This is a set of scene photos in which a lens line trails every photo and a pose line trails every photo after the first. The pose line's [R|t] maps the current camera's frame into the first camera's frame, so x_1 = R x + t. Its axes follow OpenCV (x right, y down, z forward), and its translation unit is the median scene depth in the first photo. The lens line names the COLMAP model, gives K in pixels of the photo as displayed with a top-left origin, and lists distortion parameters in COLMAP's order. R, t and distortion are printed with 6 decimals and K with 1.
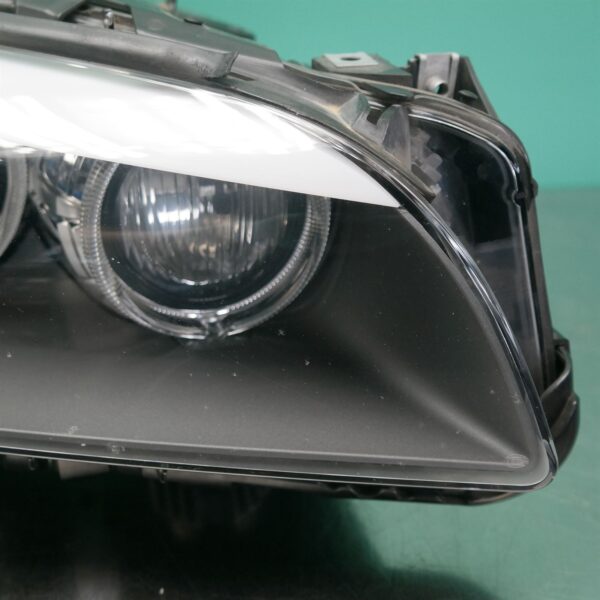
lens RADIAL K [[1087.8, 0, 300.0], [0, 1087.8, 300.0], [0, 0, 1]] dist [-0.194591, -0.053270]
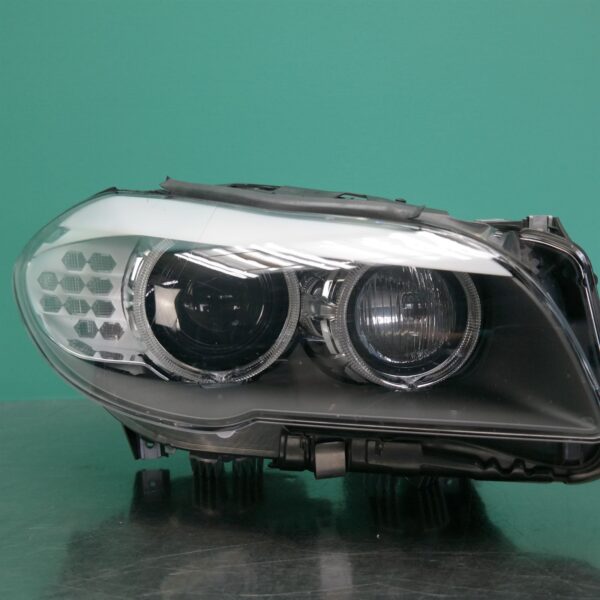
lens RADIAL K [[1087.8, 0, 300.0], [0, 1087.8, 300.0], [0, 0, 1]] dist [-0.194591, -0.053270]
pose [[0.983478, -0.026099, -0.179135, 0.058371], [-0.032288, 0.948395, -0.315443, 0.492551], [0.178123, 0.316015, 0.931883, -0.692184]]
